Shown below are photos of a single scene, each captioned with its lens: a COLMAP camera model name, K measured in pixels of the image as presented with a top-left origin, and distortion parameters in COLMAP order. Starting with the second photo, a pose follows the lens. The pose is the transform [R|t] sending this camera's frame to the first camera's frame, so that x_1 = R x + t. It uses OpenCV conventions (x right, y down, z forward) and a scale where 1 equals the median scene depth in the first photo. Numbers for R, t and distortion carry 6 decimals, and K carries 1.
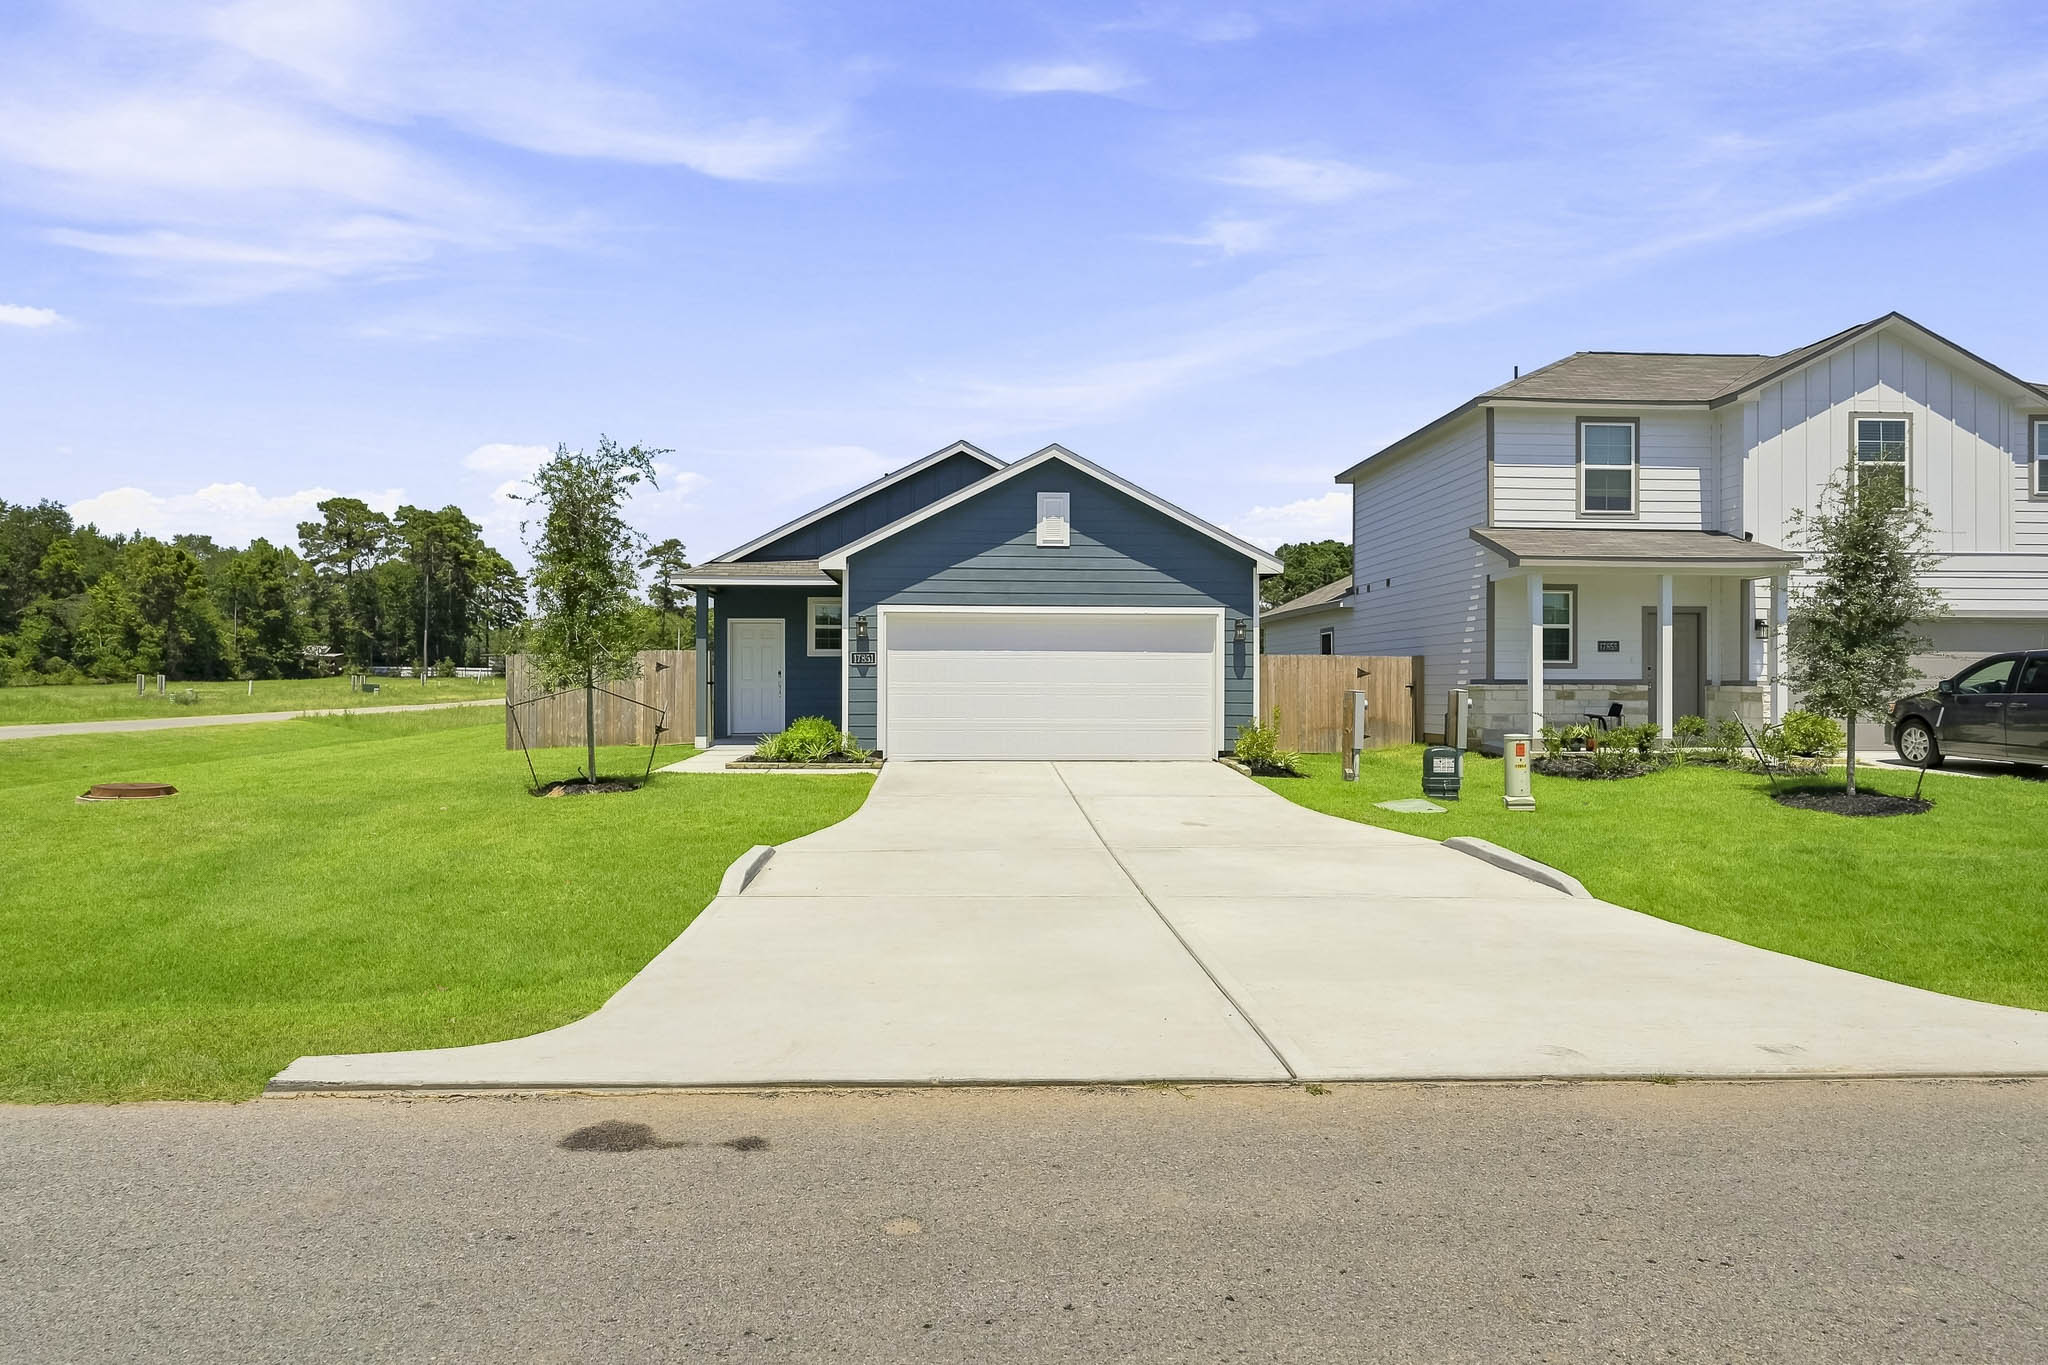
lens RADIAL K [[1256.4, 0, 1019.2], [0, 1256.4, 682.5], [0, 0, 1]] dist [-0.000918, 0.000199]
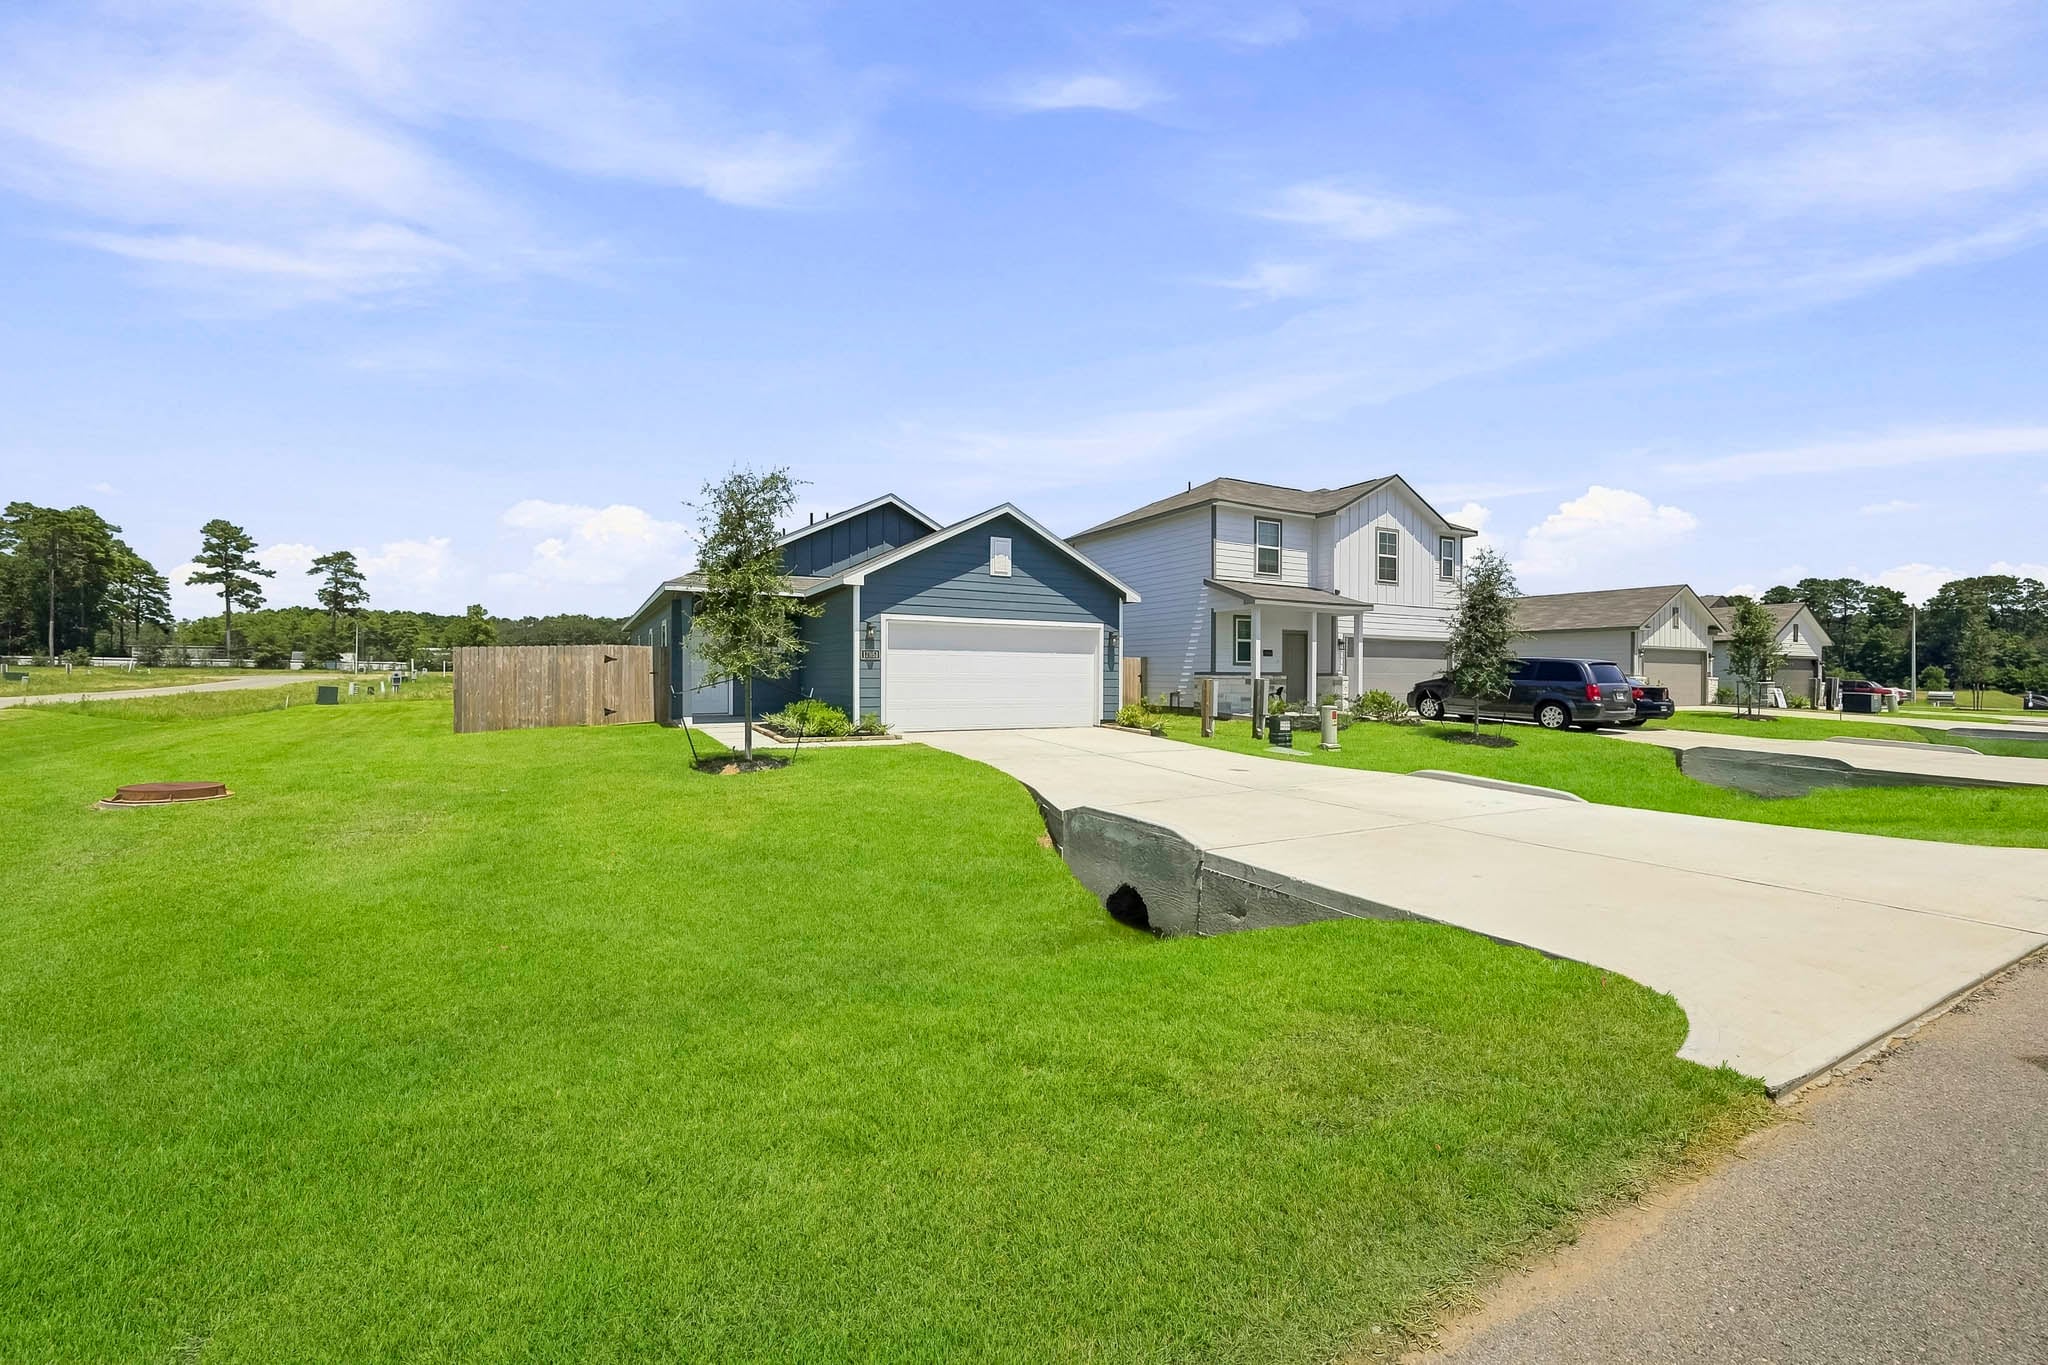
lens RADIAL K [[815.0, 0, 1022.8], [0, 815.0, 676.7], [0, 0, 1]] dist [0.000690, -0.000073]
pose [[0.897656, 0.000968, 0.440697, -0.319905], [-0.002923, 0.999989, 0.003757, 0.000110], [-0.440688, -0.004660, 0.897648, 0.160204]]
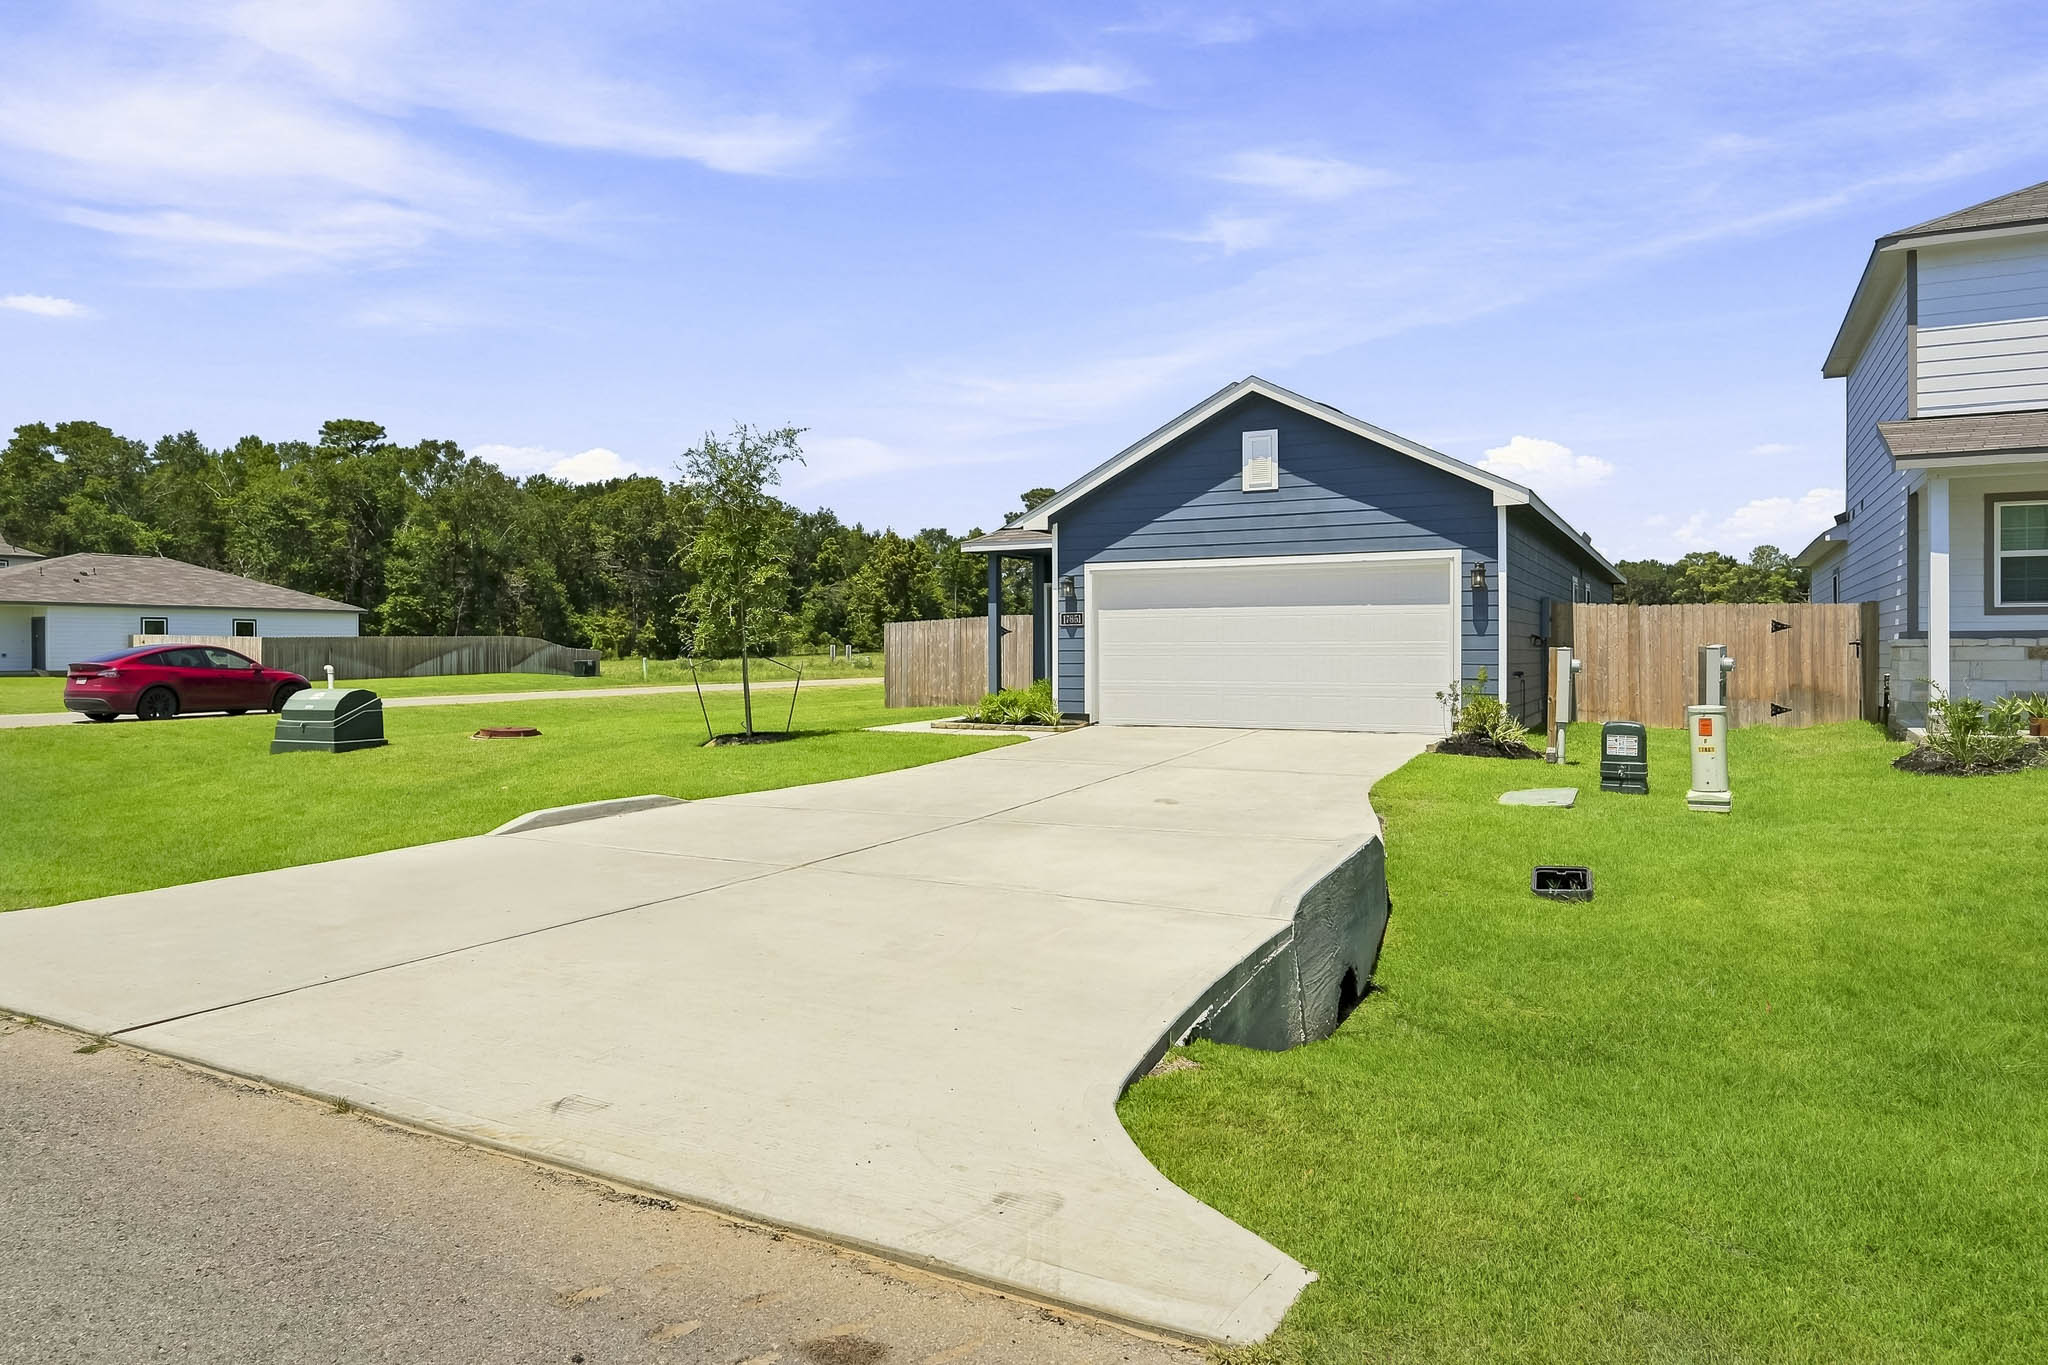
lens RADIAL K [[1262.8, 0, 1026.4], [0, 1262.8, 659.4], [0, 0, 1]] dist [0.000442, 0.000134]
pose [[0.856325, -0.002776, -0.516430, 0.319602], [0.006914, 0.999958, 0.006088, 0.005403], [0.516391, -0.008784, 0.856308, 0.127176]]
